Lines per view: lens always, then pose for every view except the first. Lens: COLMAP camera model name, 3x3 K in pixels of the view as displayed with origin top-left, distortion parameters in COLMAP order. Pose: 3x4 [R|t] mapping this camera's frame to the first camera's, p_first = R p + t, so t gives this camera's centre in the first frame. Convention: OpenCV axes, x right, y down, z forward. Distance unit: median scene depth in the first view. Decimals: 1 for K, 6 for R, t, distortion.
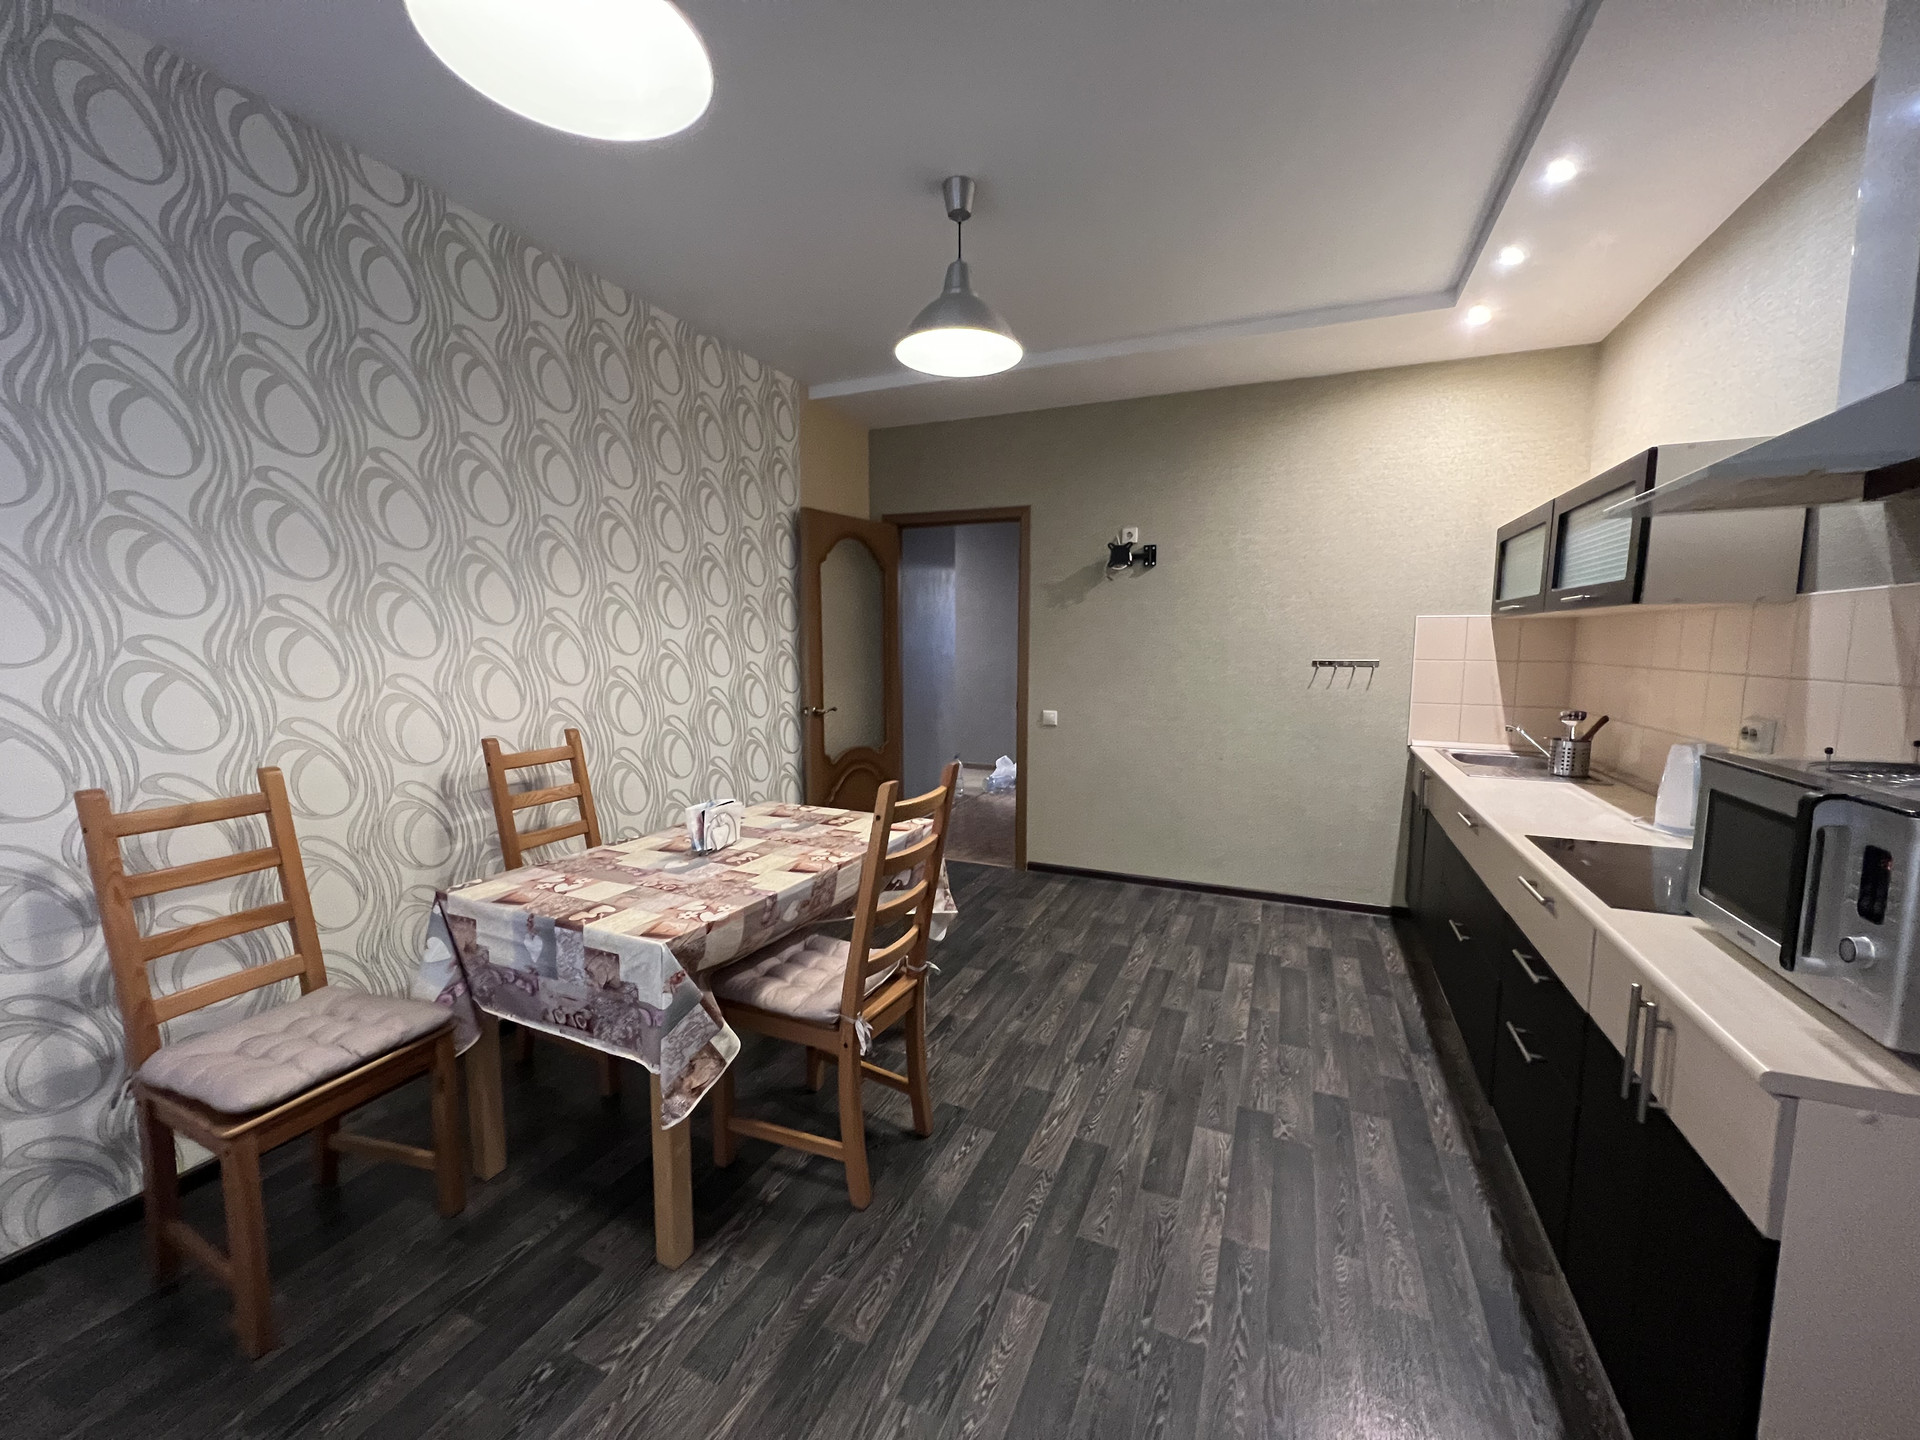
lens RADIAL K [[762.3, 0, 960.0], [0, 762.3, 720.0], [0, 0, 1]] dist [0.001198, 0.000233]
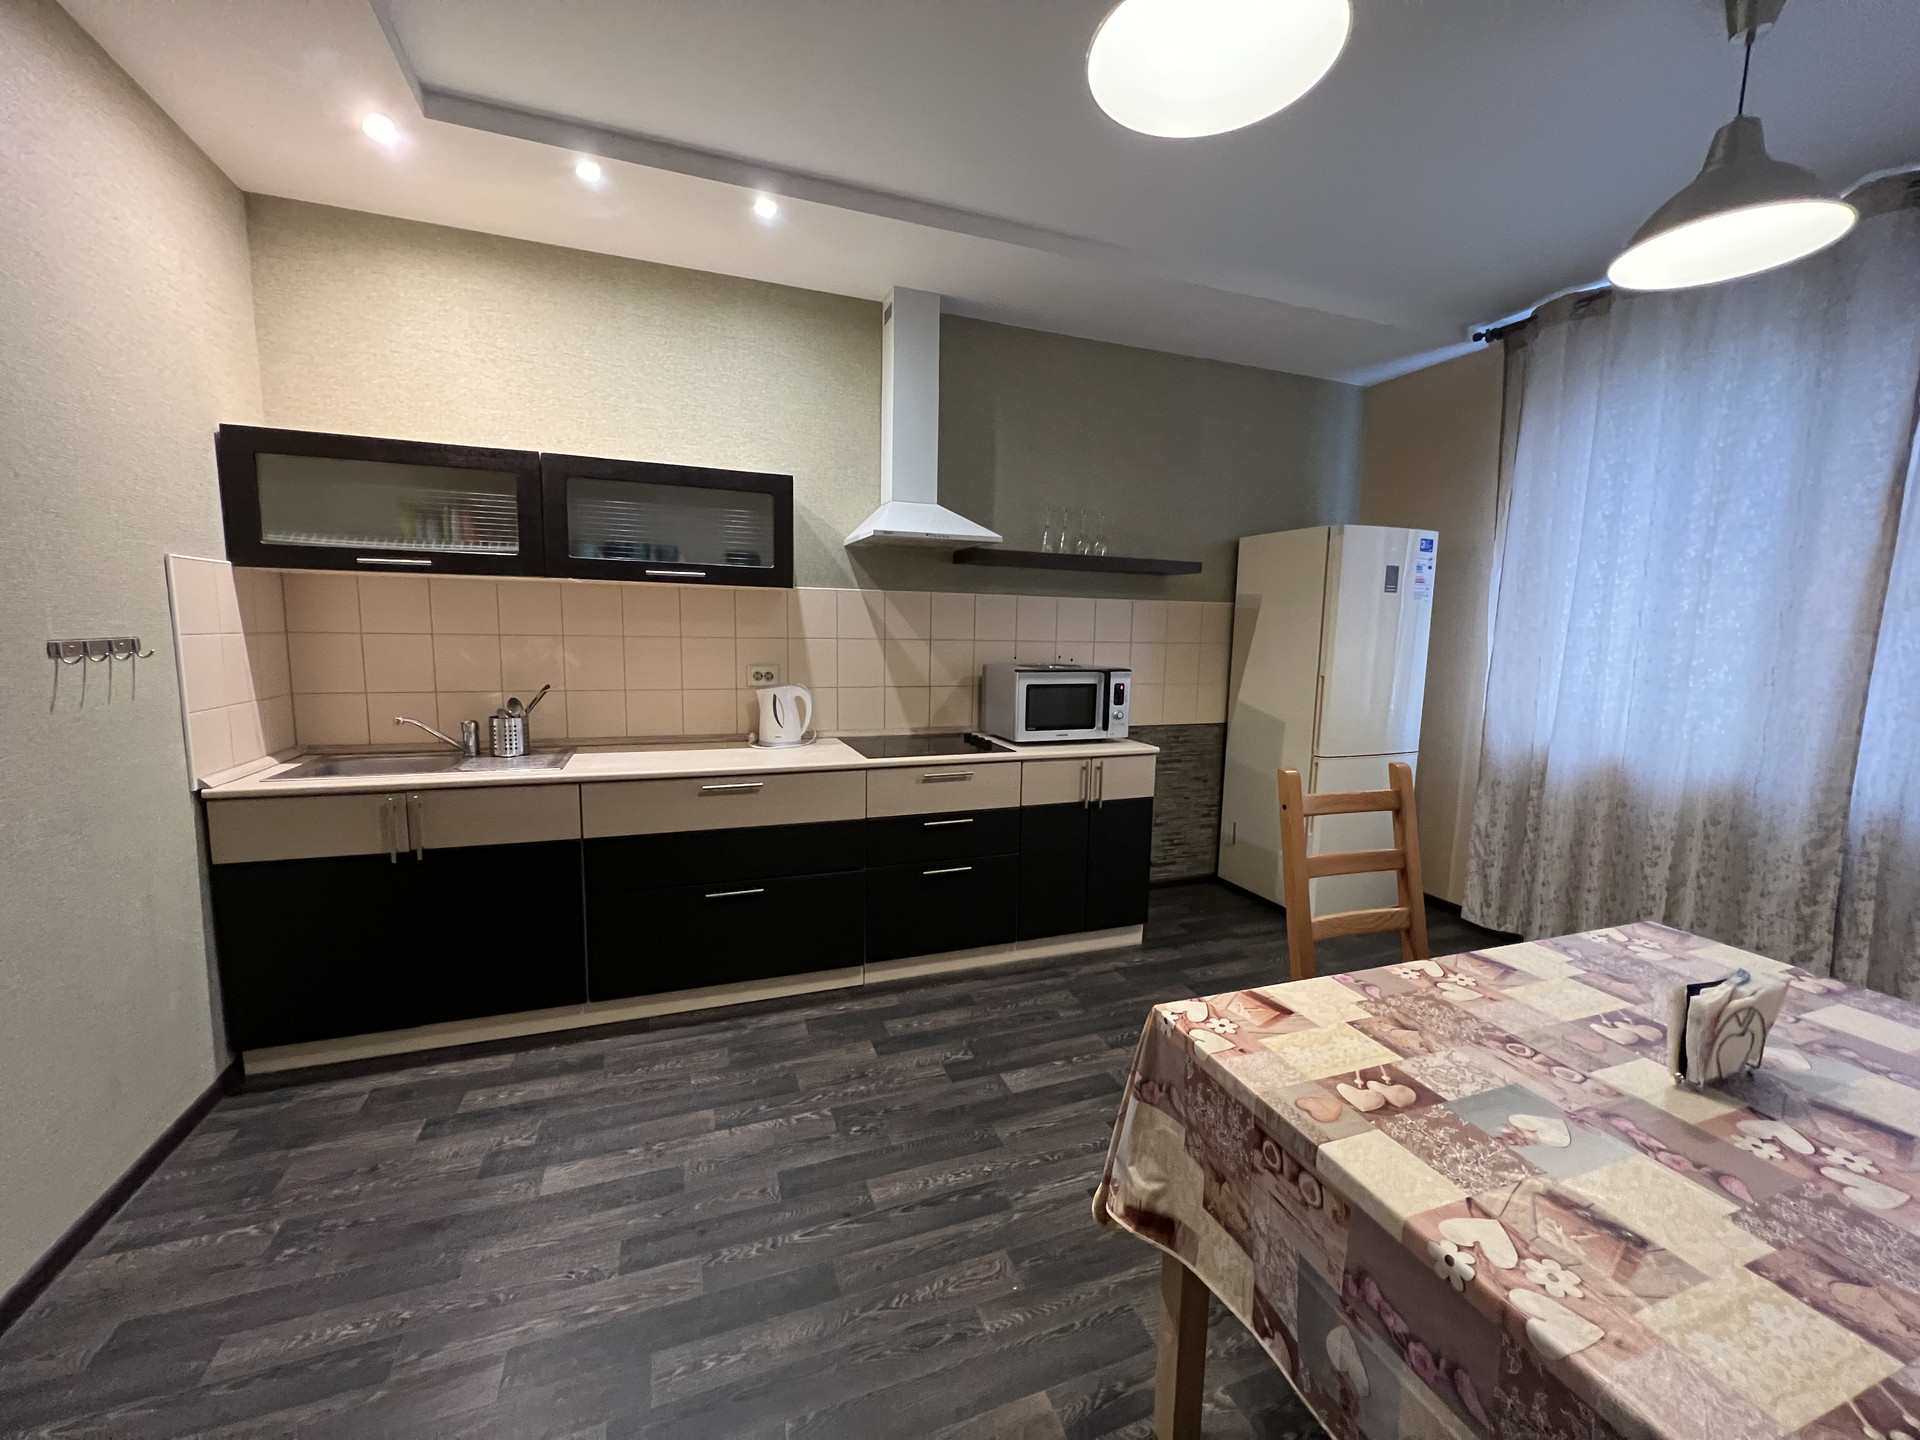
lens RADIAL K [[762.3, 0, 960.0], [0, 762.3, 720.0], [0, 0, 1]] dist [0.001198, 0.000233]
pose [[-0.697759, -0.104783, 0.708628, -0.301707], [0.053589, 0.978836, 0.197505, -0.157158], [-0.714325, 0.175785, -0.677376, 1.585072]]
